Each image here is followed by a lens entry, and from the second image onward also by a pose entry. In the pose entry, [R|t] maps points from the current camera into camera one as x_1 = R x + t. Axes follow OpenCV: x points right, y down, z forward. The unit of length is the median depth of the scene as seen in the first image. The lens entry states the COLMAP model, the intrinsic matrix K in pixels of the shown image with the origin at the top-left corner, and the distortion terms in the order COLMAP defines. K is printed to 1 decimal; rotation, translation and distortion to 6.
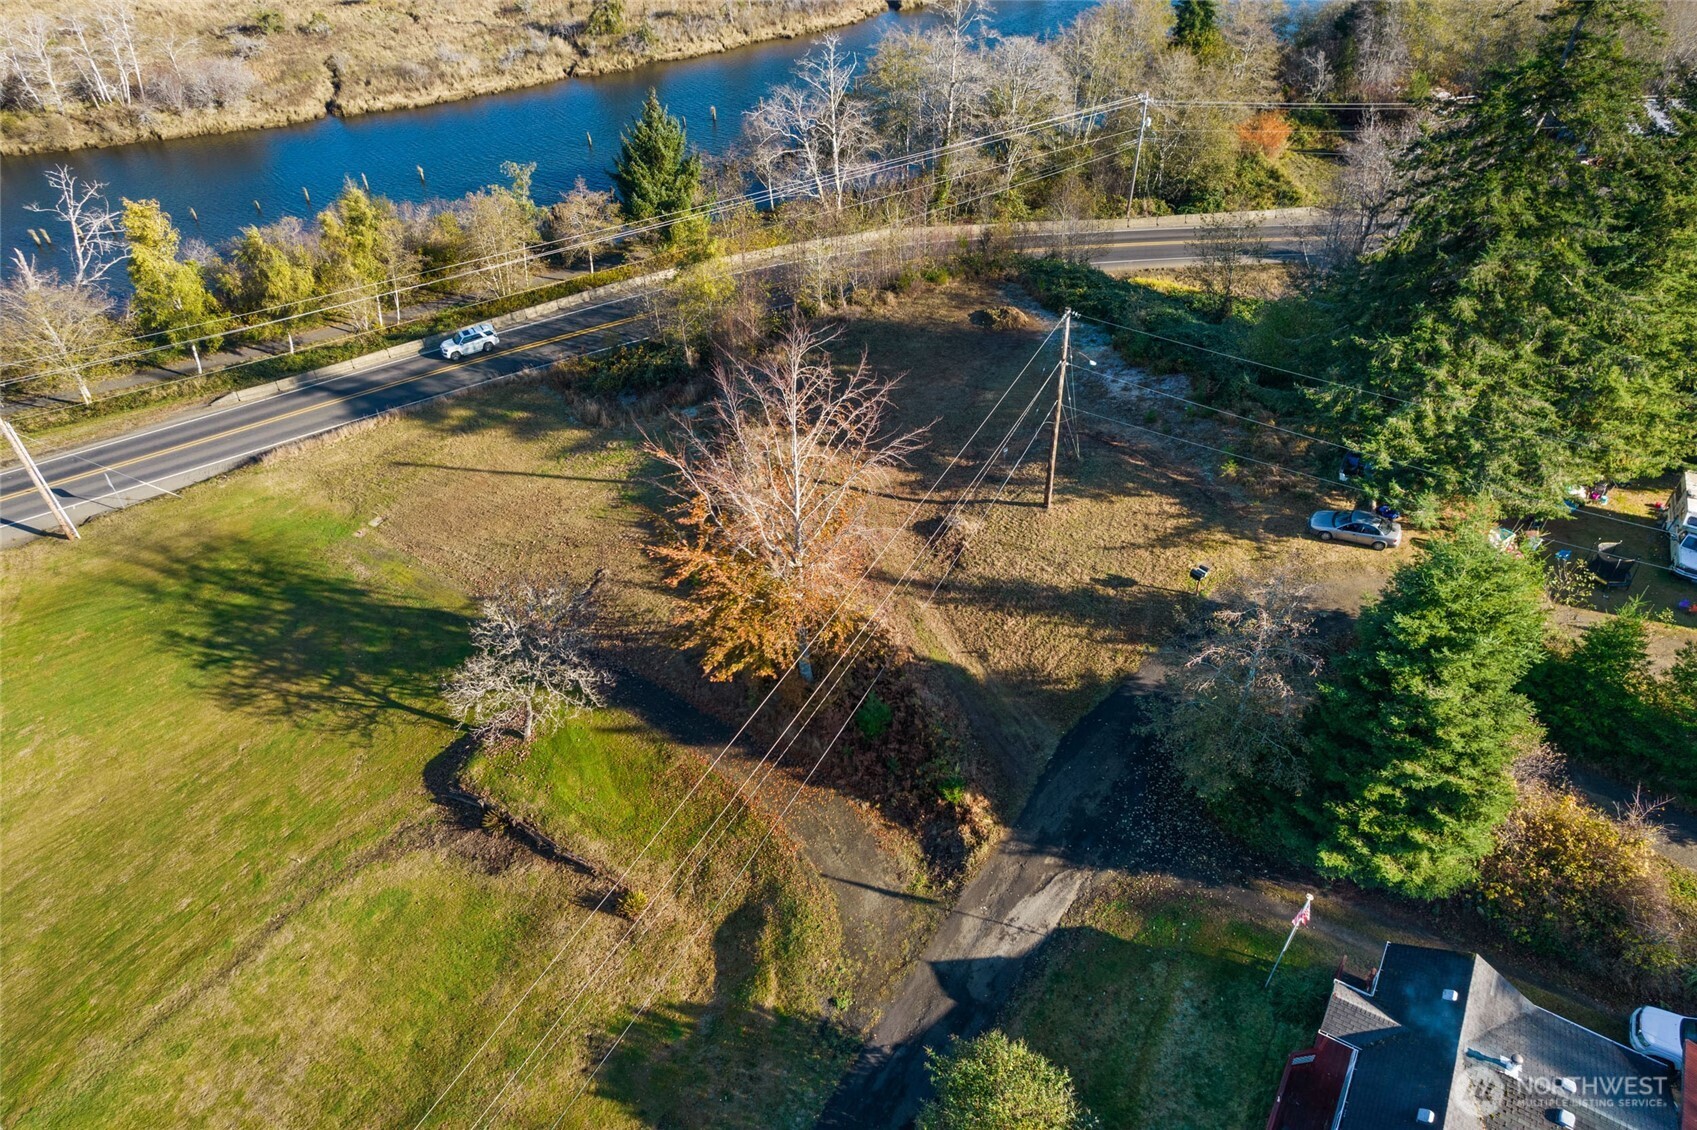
lens RADIAL K [[1086.5, 0, 848.5], [0, 1086.5, 565.0], [0, 0, 1]] dist [-0.078568, 0.071629]
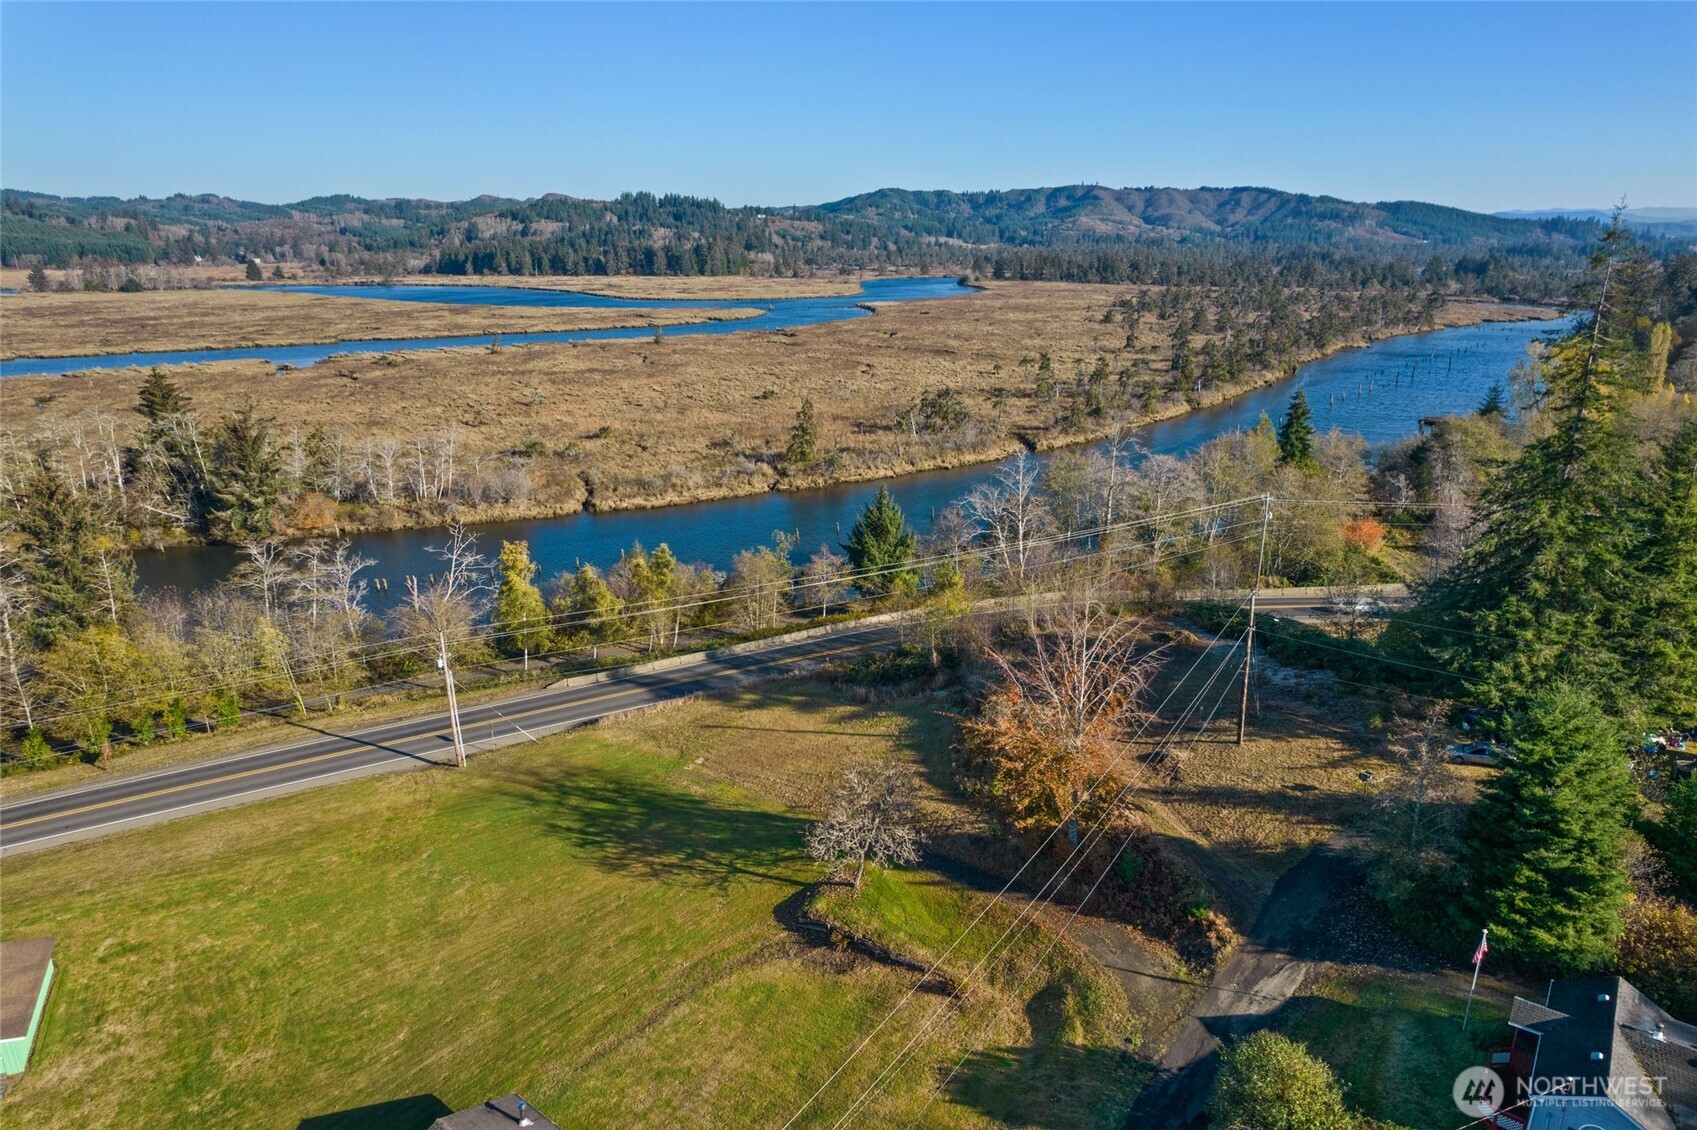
lens RADIAL K [[1082.2, 0, 853.4], [0, 1082.2, 589.2], [0, 0, 1]] dist [-0.074968, 0.048454]
pose [[0.996045, 0.026868, -0.084685, -0.194569], [-0.055623, 0.931844, -0.358571, 0.285398], [0.069279, 0.361864, 0.929653, -0.345087]]
